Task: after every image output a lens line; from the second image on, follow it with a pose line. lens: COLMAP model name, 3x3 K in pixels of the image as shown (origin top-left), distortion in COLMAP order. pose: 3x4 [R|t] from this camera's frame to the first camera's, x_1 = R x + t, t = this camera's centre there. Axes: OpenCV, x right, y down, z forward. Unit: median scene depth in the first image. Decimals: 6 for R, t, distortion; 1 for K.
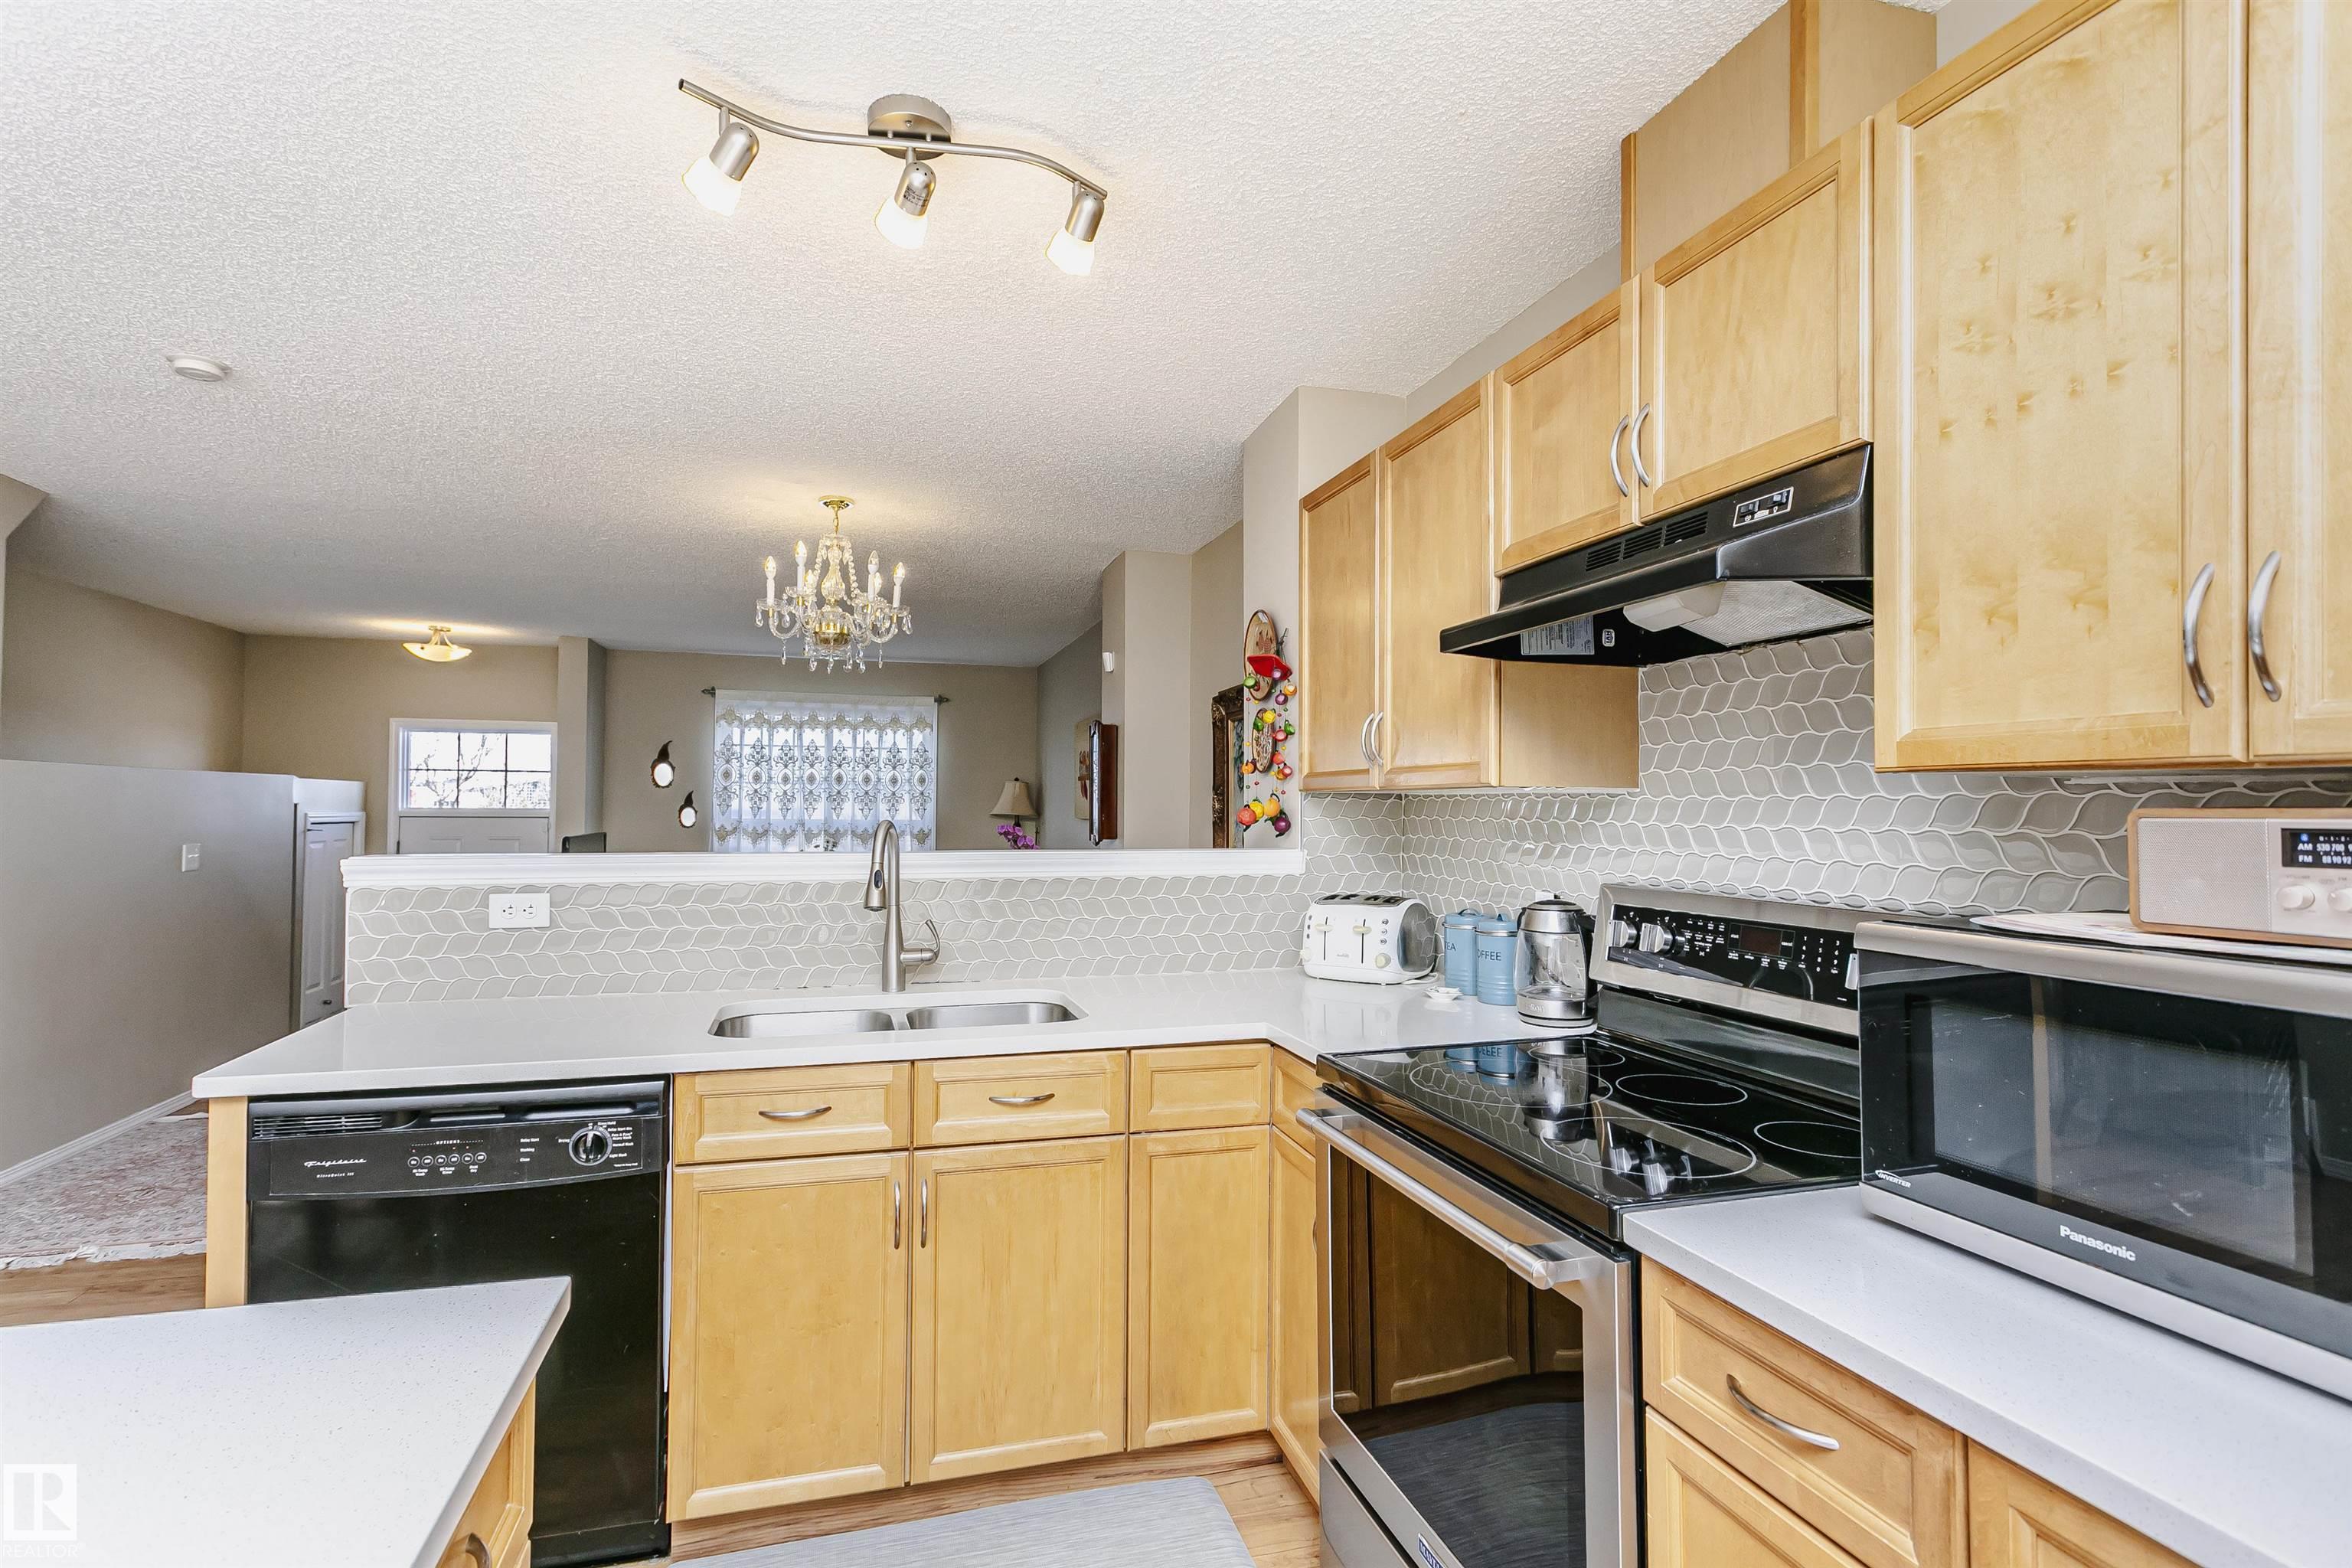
lens RADIAL K [[1114.2, 0, 1149.8], [0, 1114.2, 784.3], [0, 0, 1]] dist [0.002457, 0.000328]
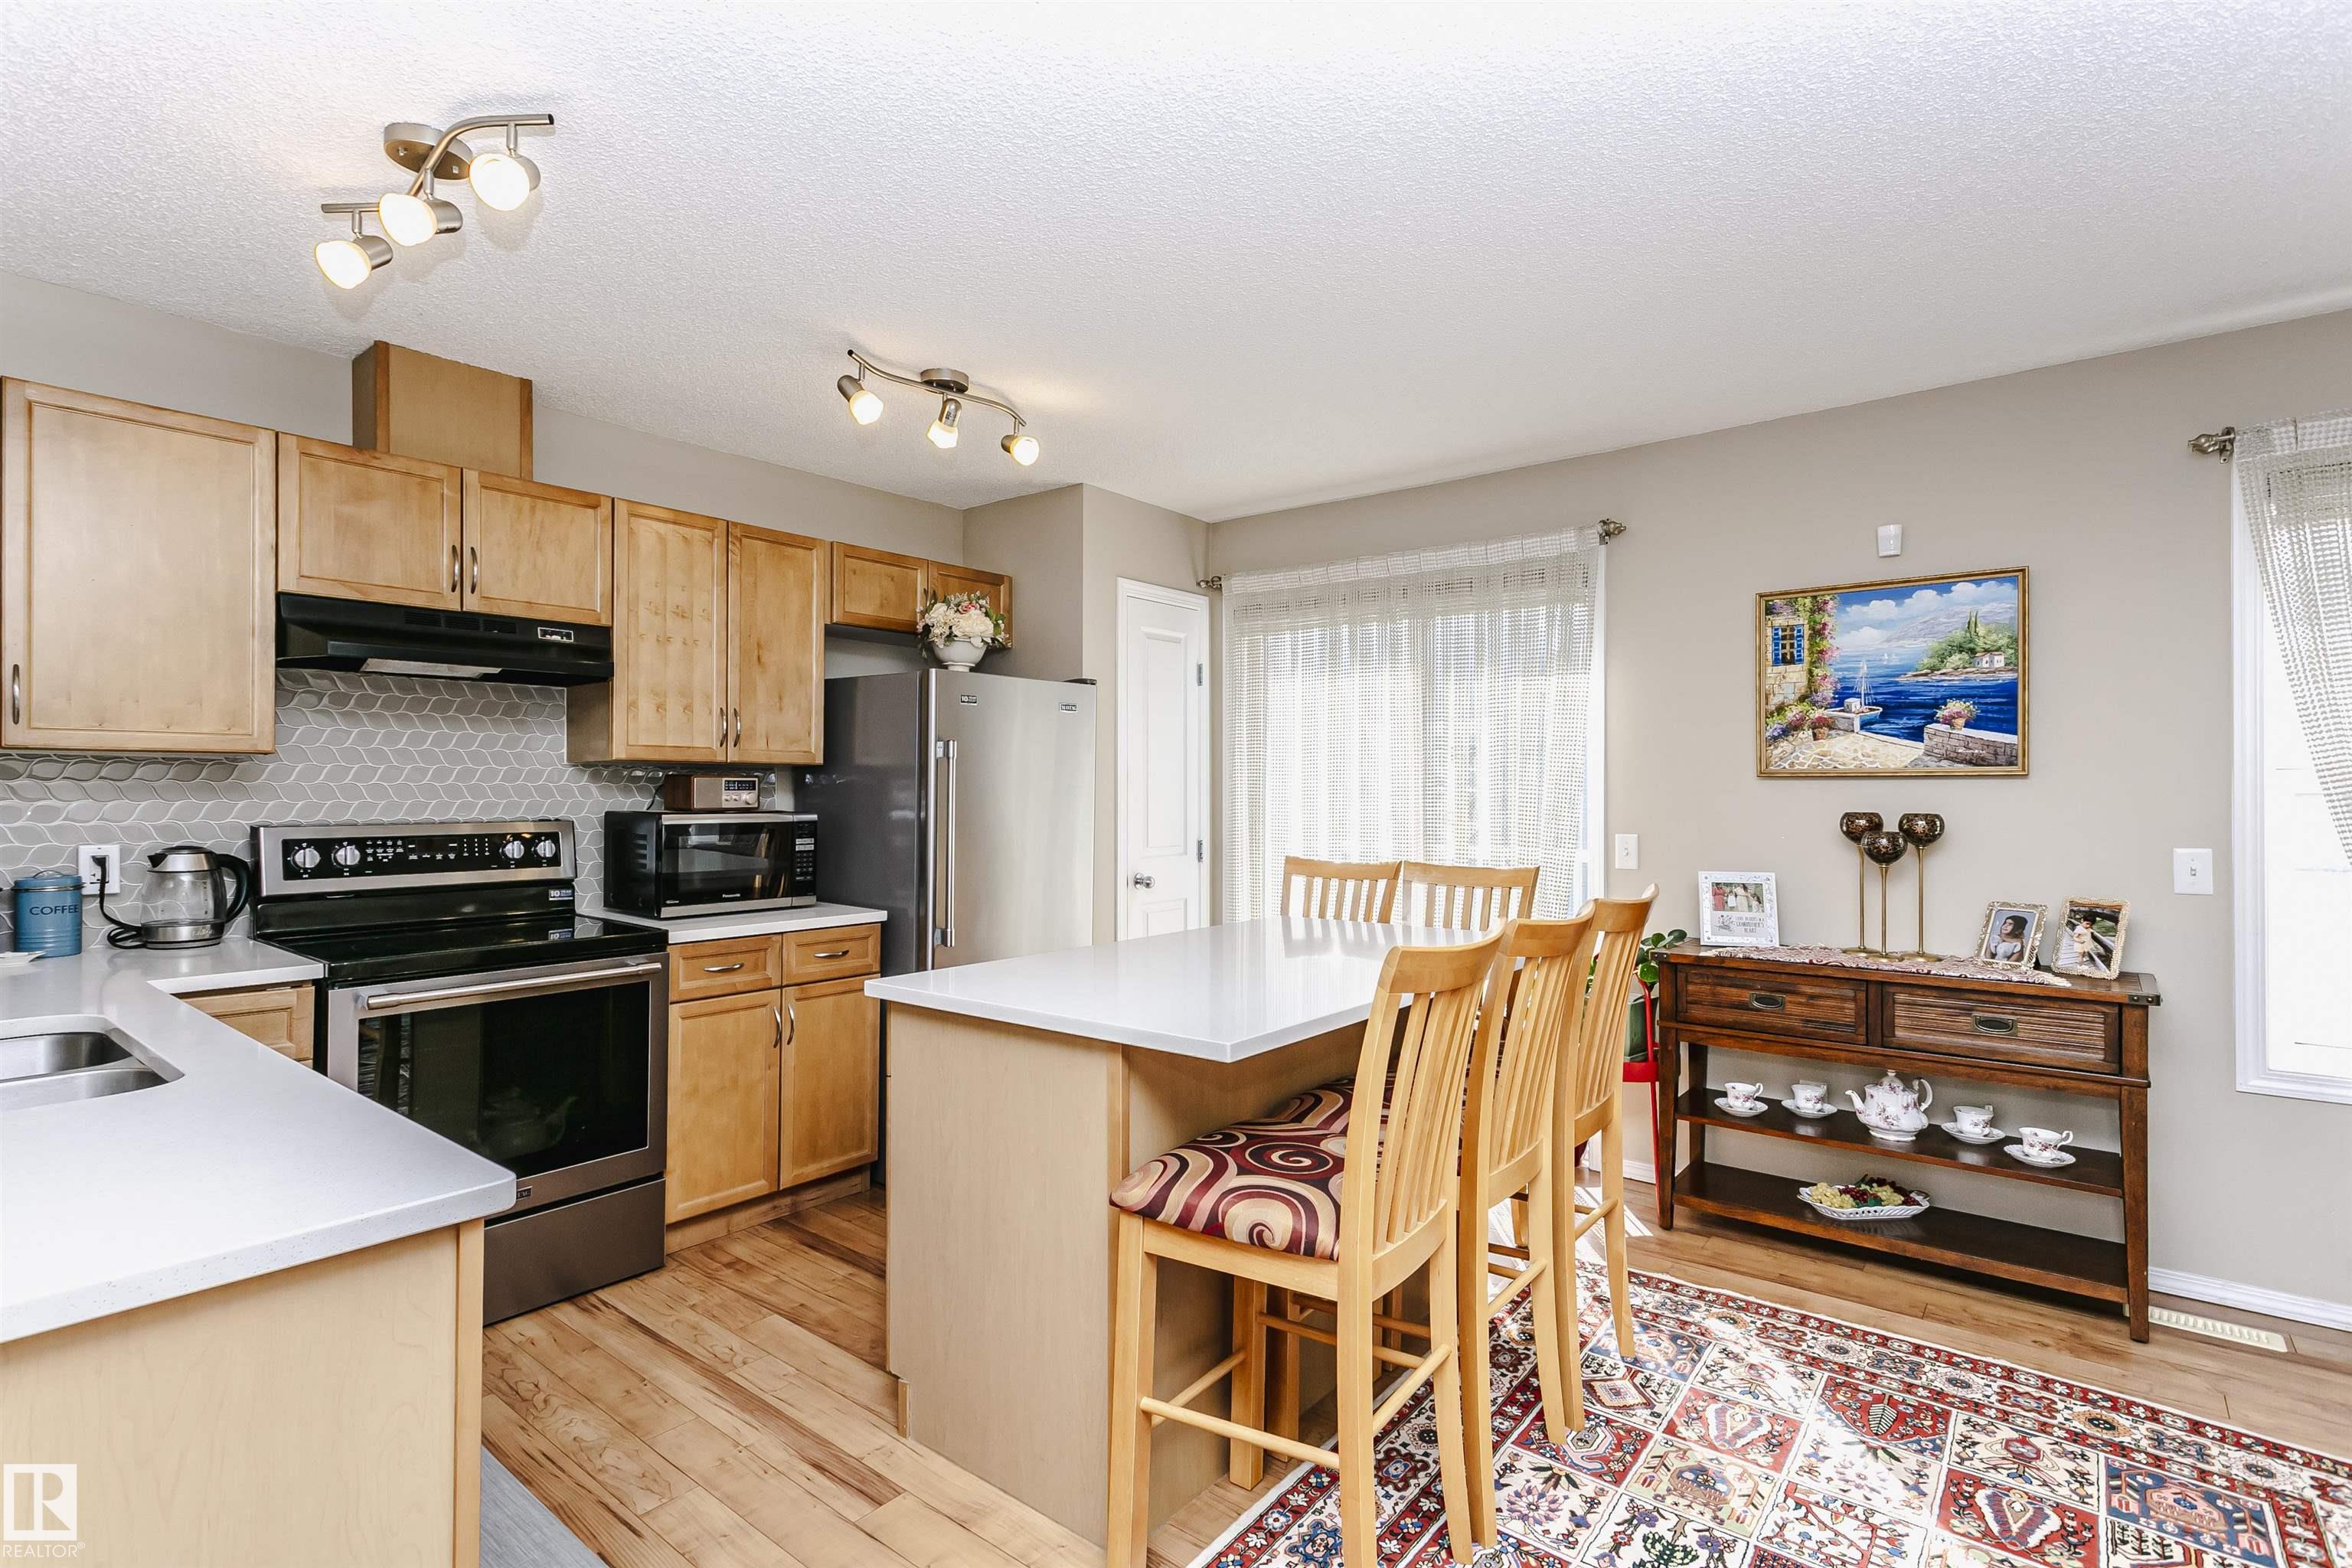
lens RADIAL K [[1133.7, 0, 1176.0], [0, 1133.7, 784.0], [0, 0, 1]] dist [0.003176, 0.001189]
pose [[-0.578755, -0.002929, 0.815496, -1.327870], [-0.021392, 0.999704, -0.011591, 0.029325], [-0.815221, -0.024154, -0.578646, 0.878065]]
